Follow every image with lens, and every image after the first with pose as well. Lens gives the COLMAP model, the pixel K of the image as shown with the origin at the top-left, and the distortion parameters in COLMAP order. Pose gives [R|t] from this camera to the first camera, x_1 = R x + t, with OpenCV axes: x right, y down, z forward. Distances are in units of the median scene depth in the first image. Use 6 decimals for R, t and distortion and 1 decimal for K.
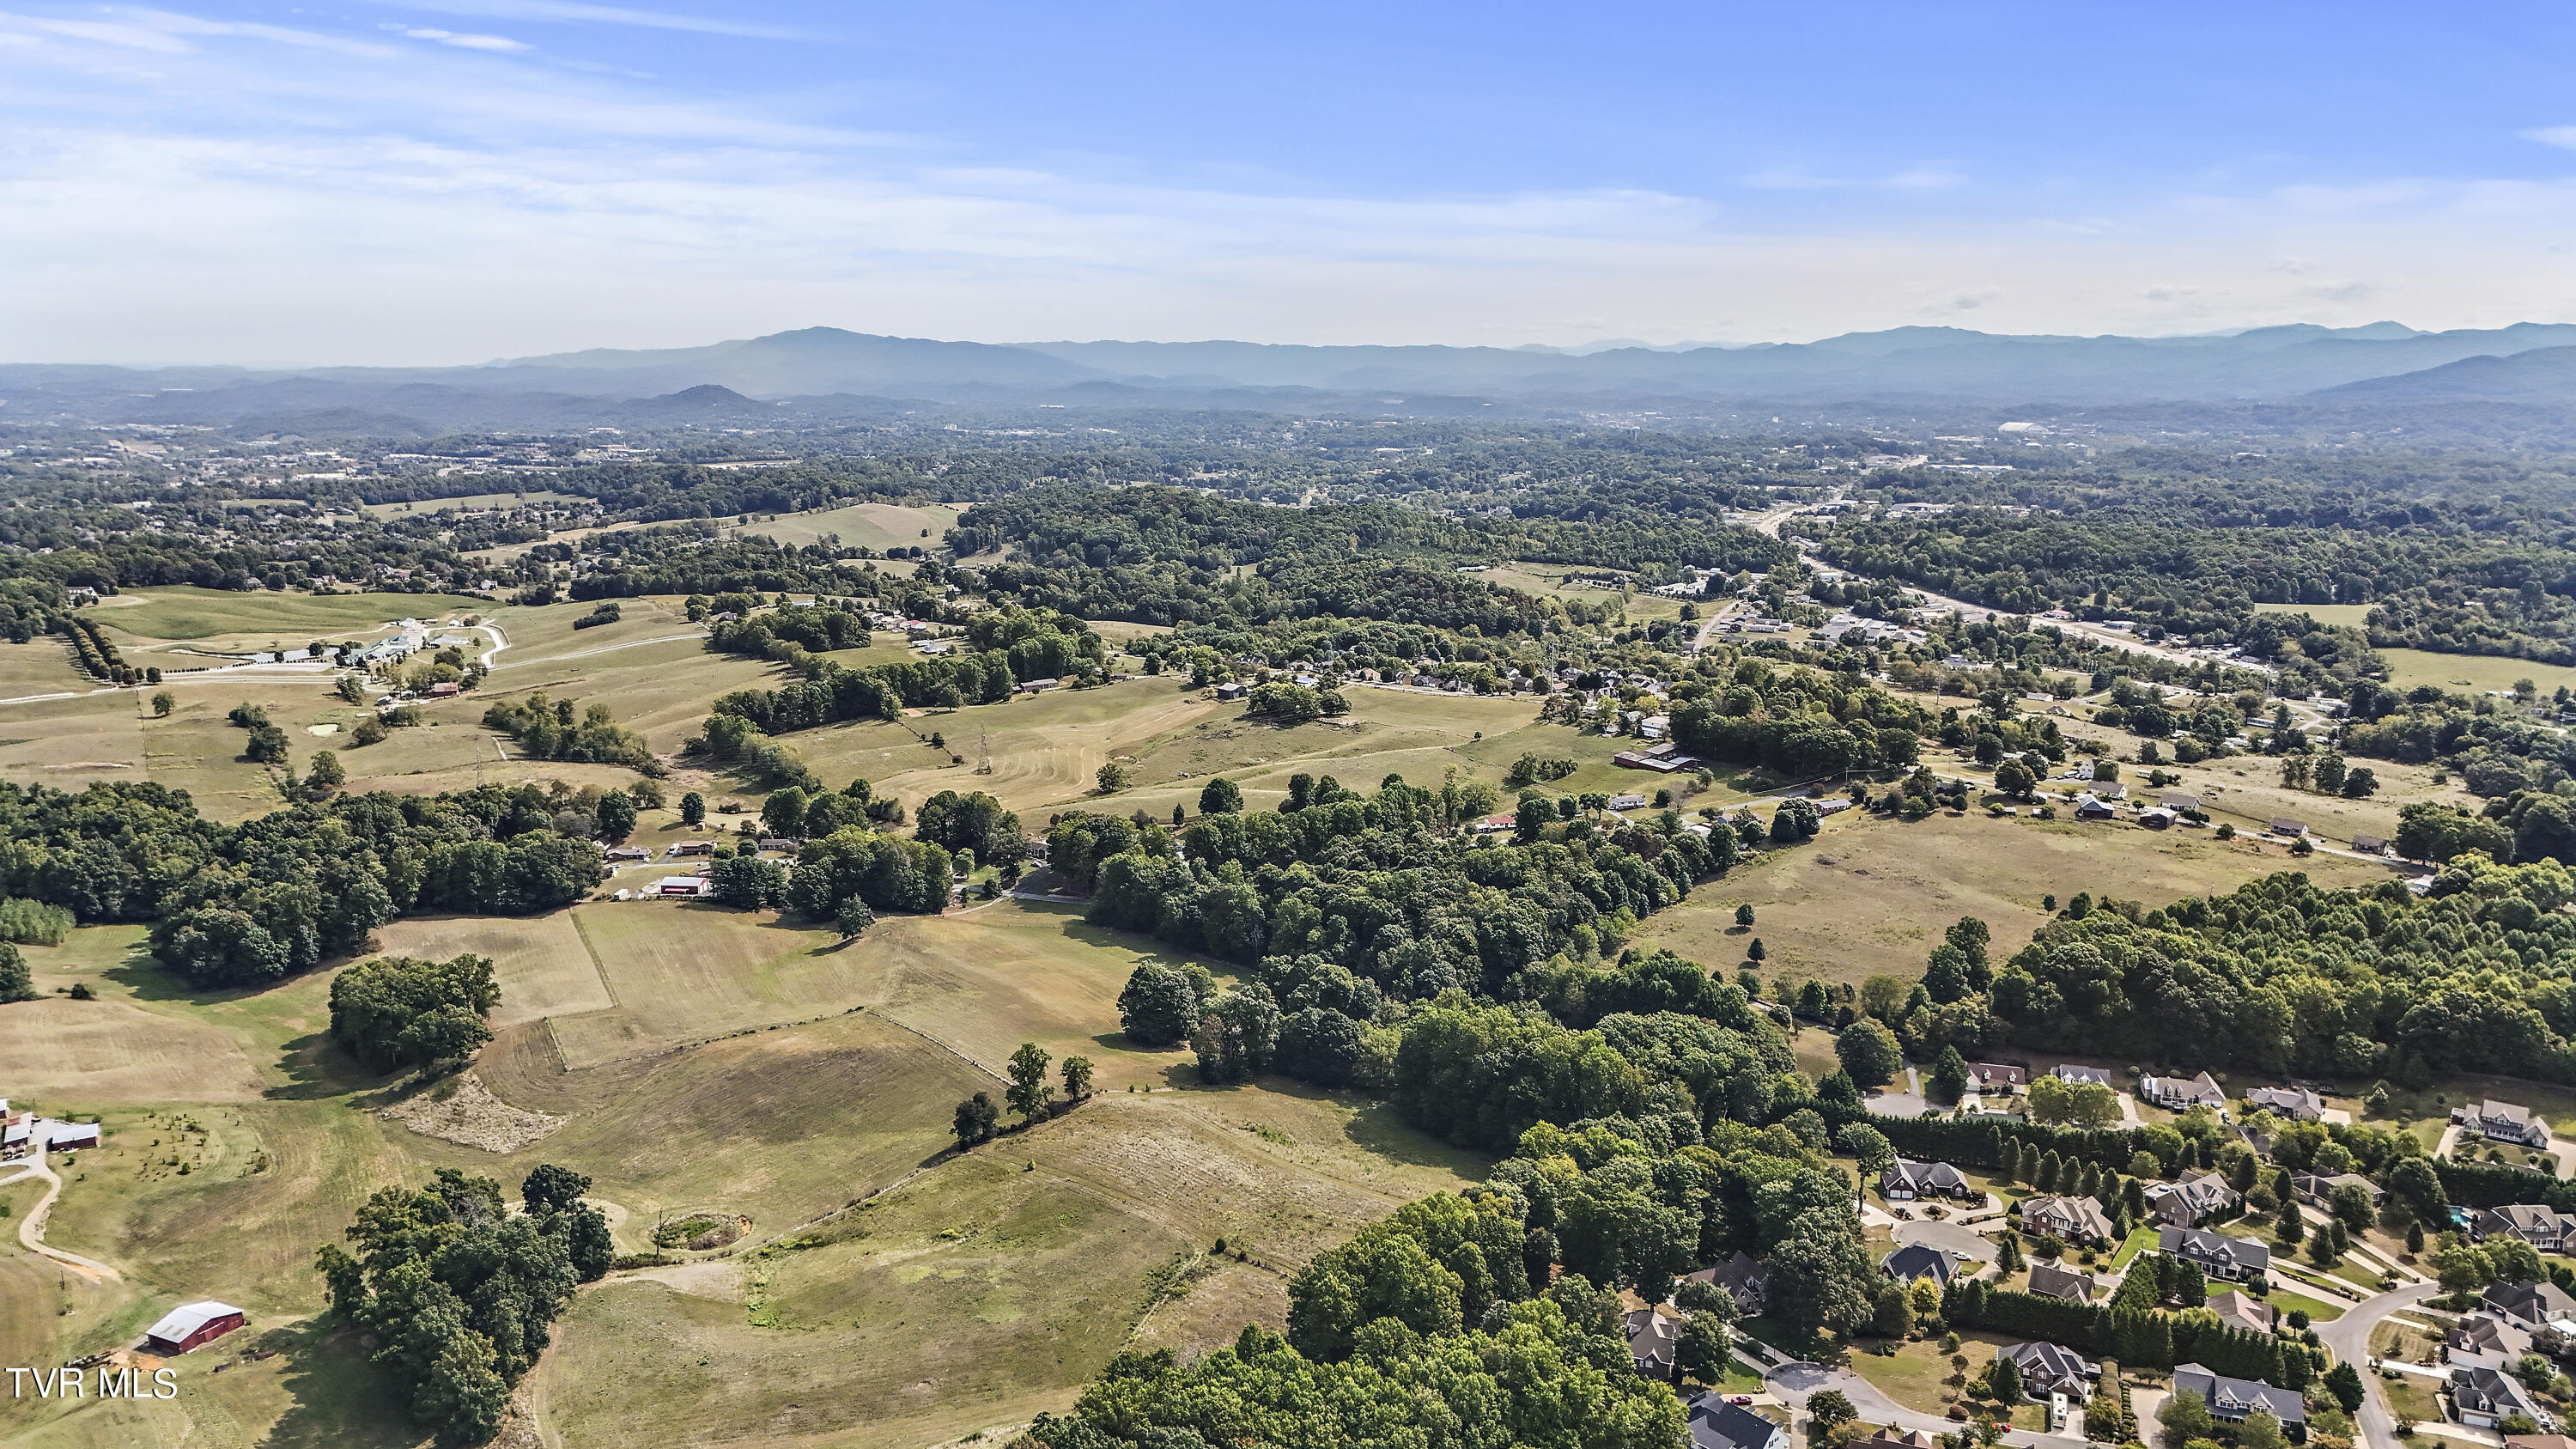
lens RADIAL K [[1903.9, 0, 1288.0], [0, 1903.9, 724.5], [0, 0, 1]] dist [0.087772, -0.083587]
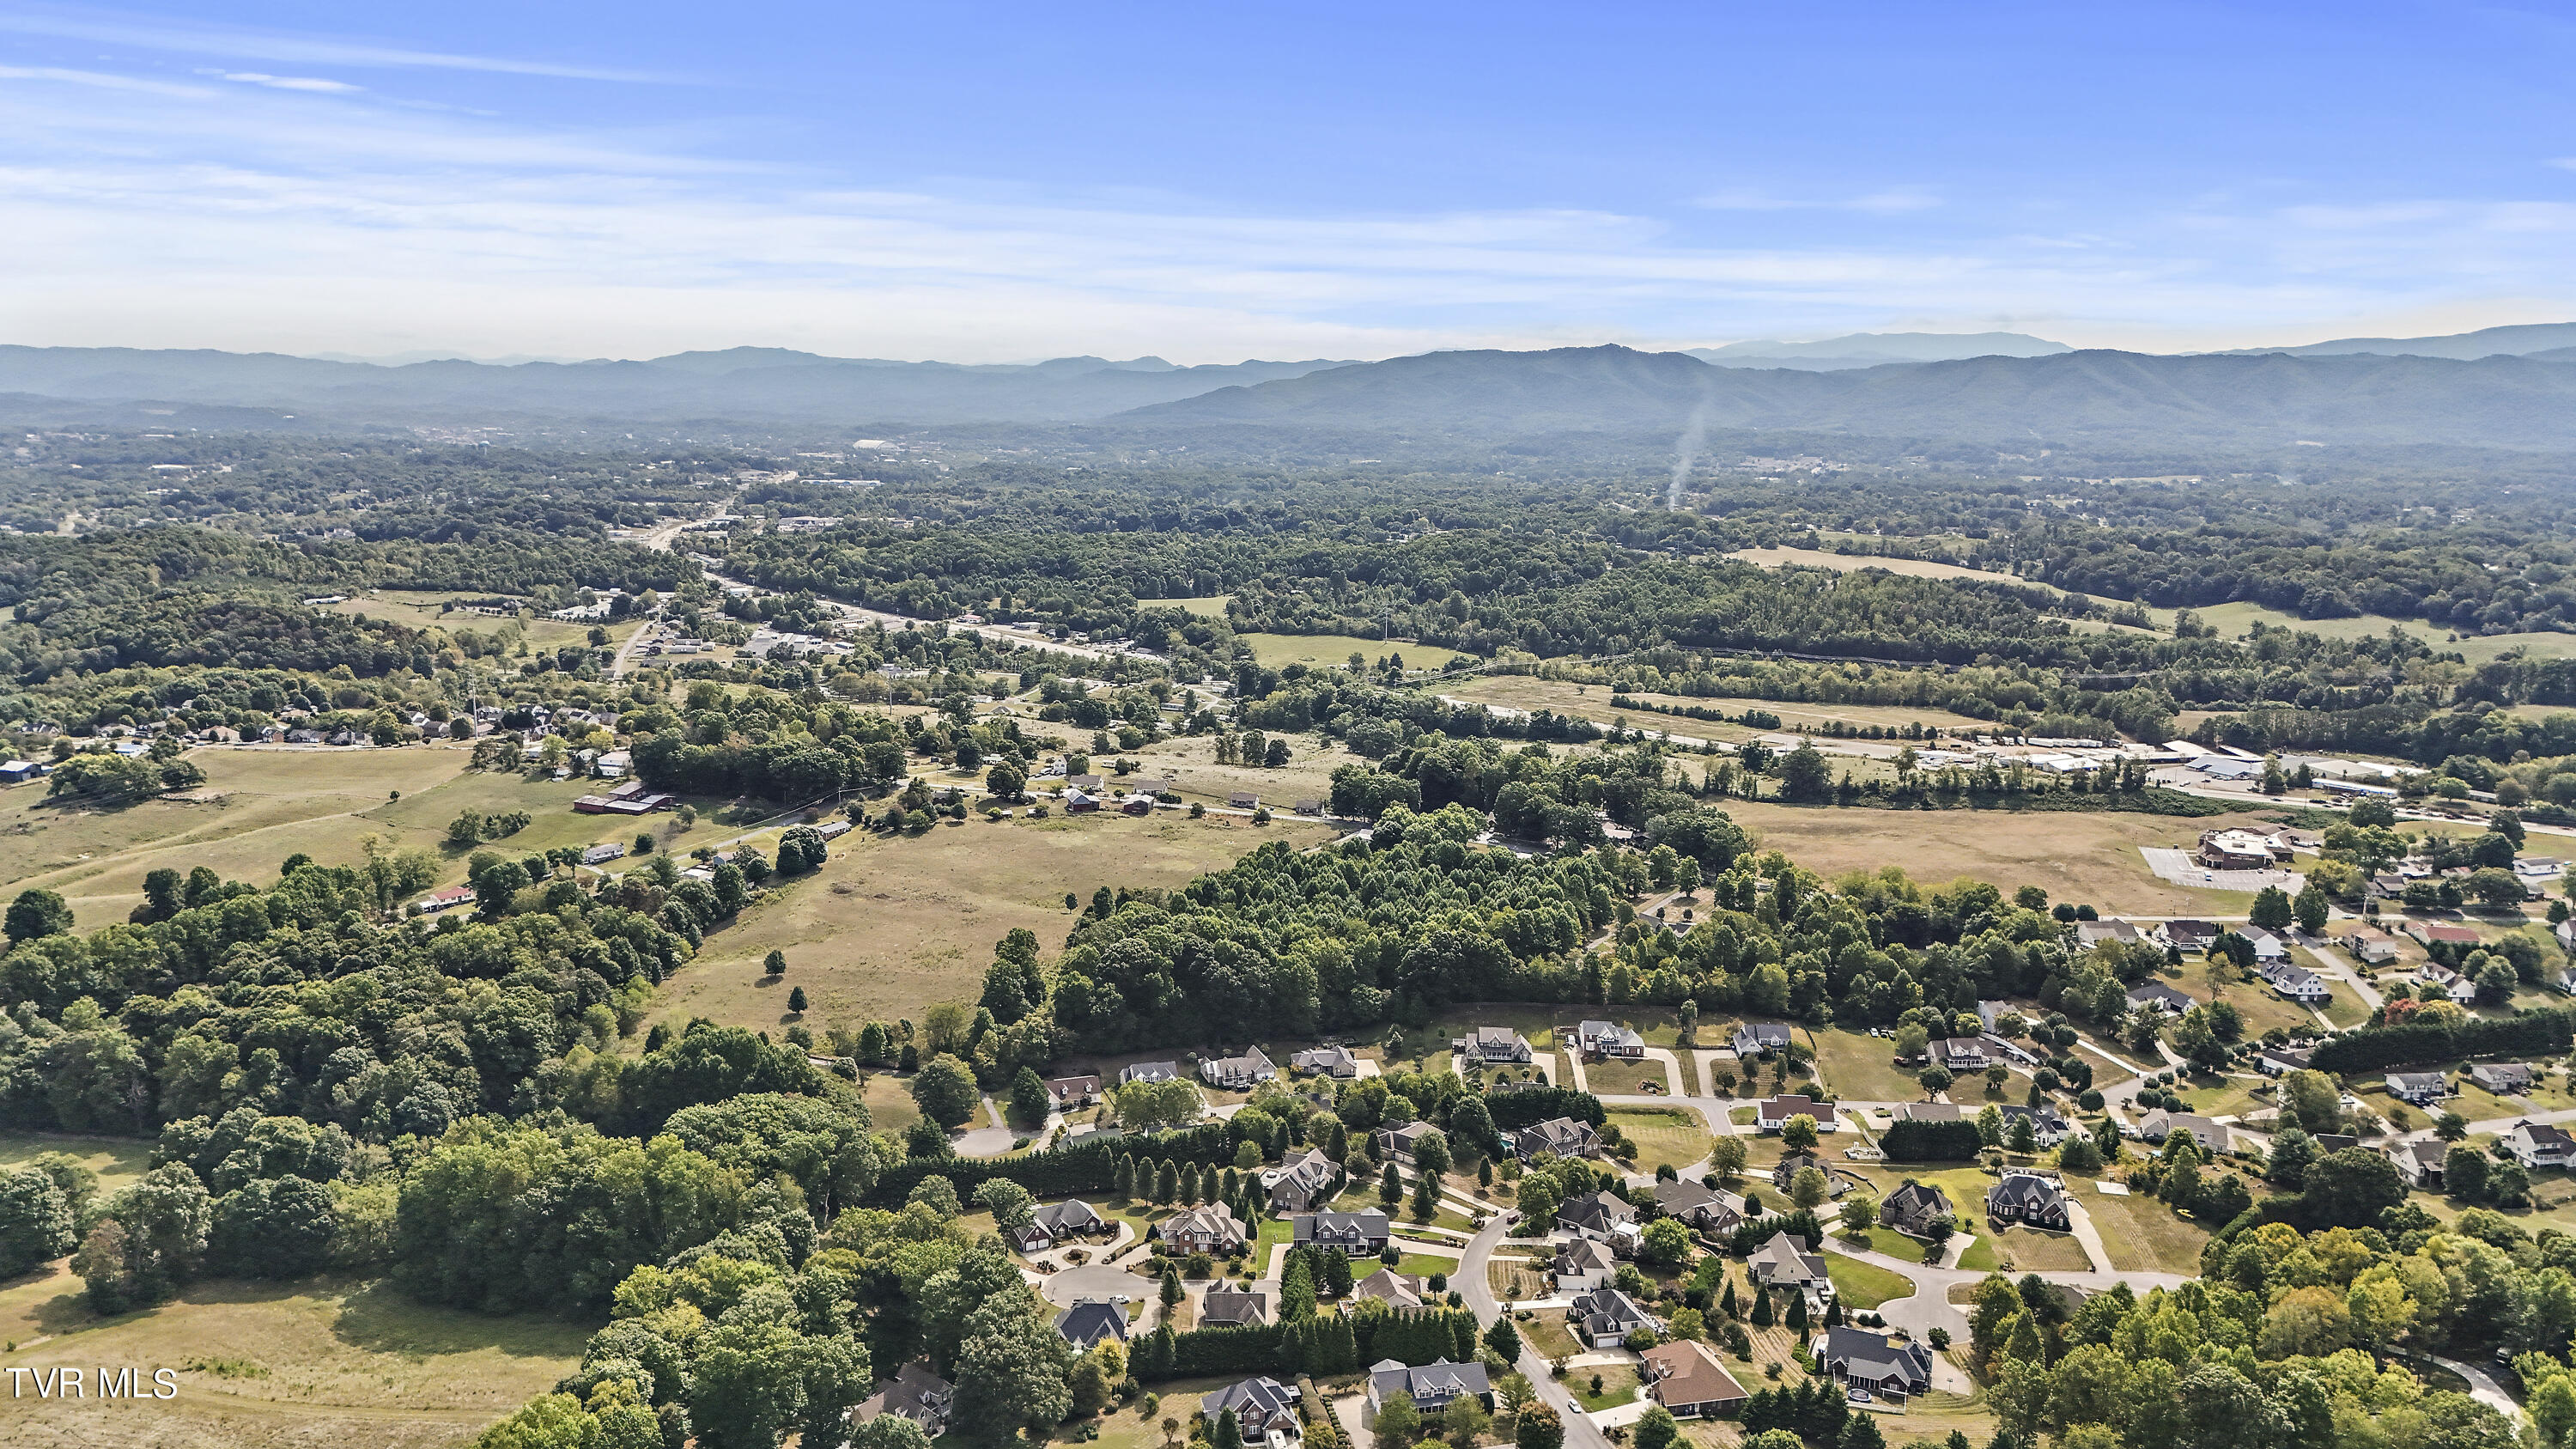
lens RADIAL K [[1903.9, 0, 1288.0], [0, 1903.9, 724.5], [0, 0, 1]] dist [0.087772, -0.083587]
pose [[0.837031, -0.084903, 0.540528, -0.032457], [0.090339, 0.995774, 0.016517, -0.004342], [-0.539646, 0.035006, 0.841164, 0.093746]]
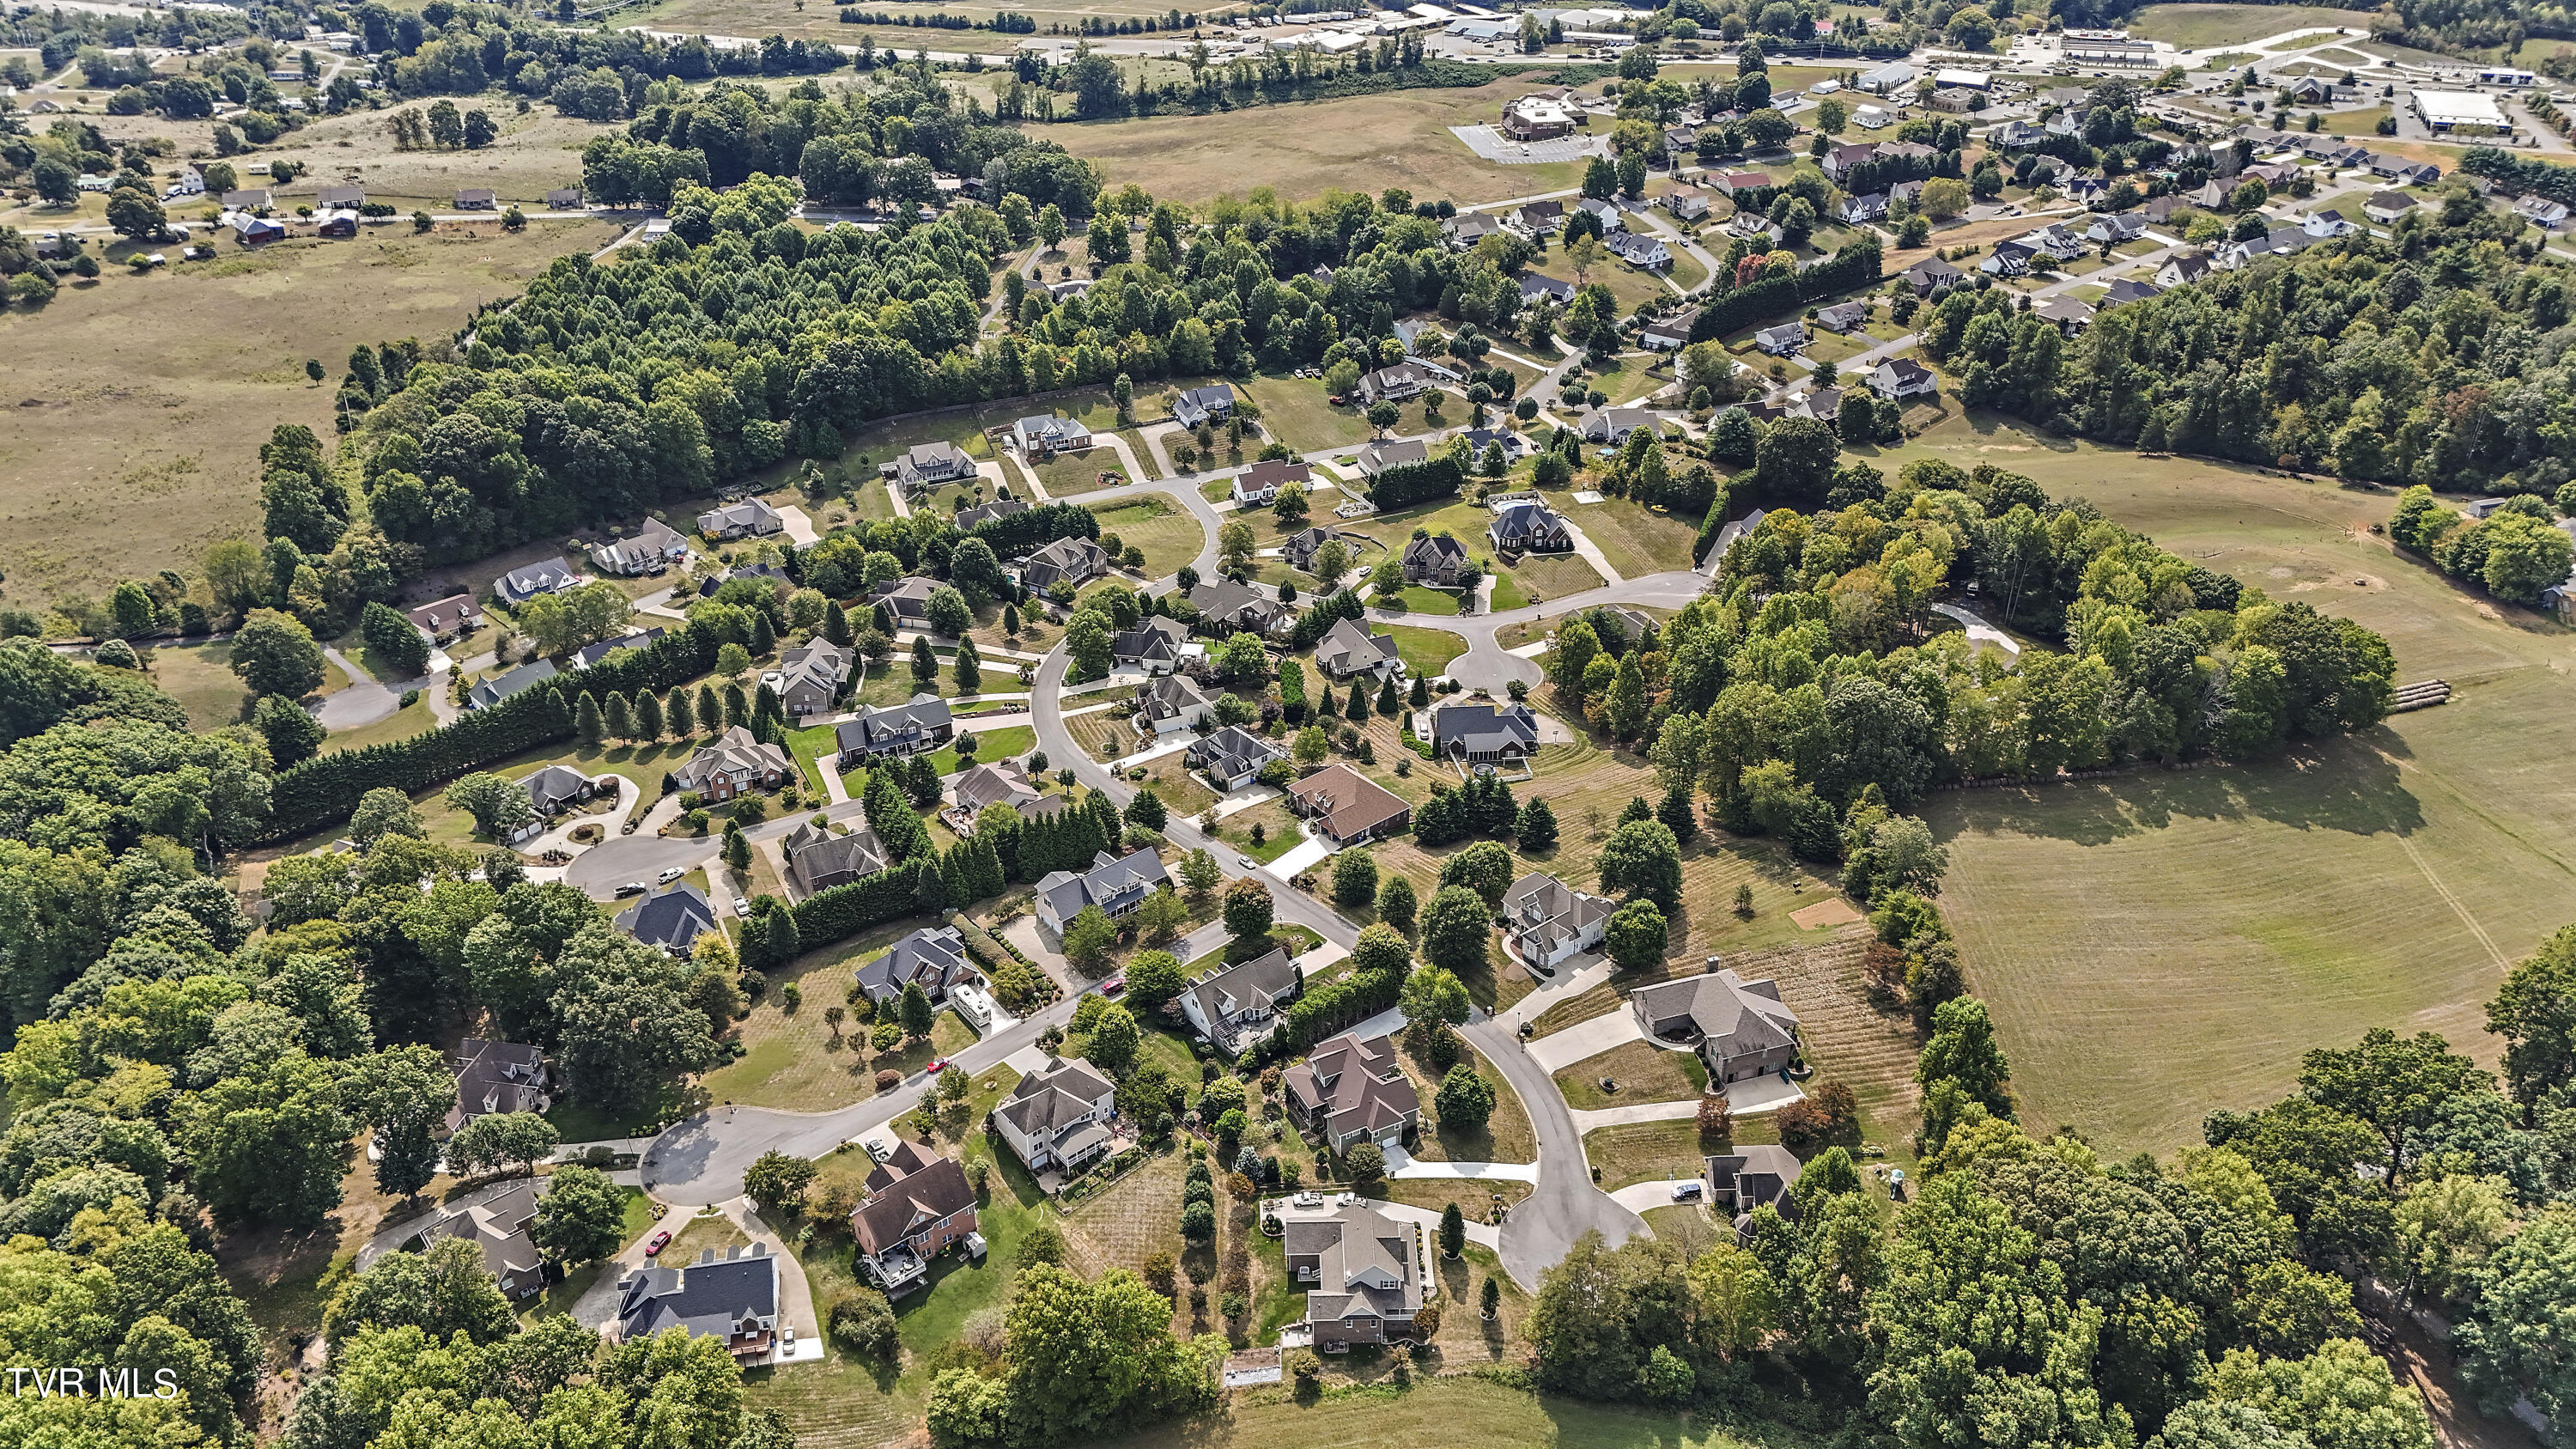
lens RADIAL K [[1903.9, 0, 1288.0], [0, 1903.9, 724.5], [0, 0, 1]] dist [0.087772, -0.083587]
pose [[0.515871, -0.434596, 0.738244, -0.036318], [0.170634, 0.896623, 0.408597, -0.027944], [-0.839501, -0.084814, 0.536698, 0.212342]]
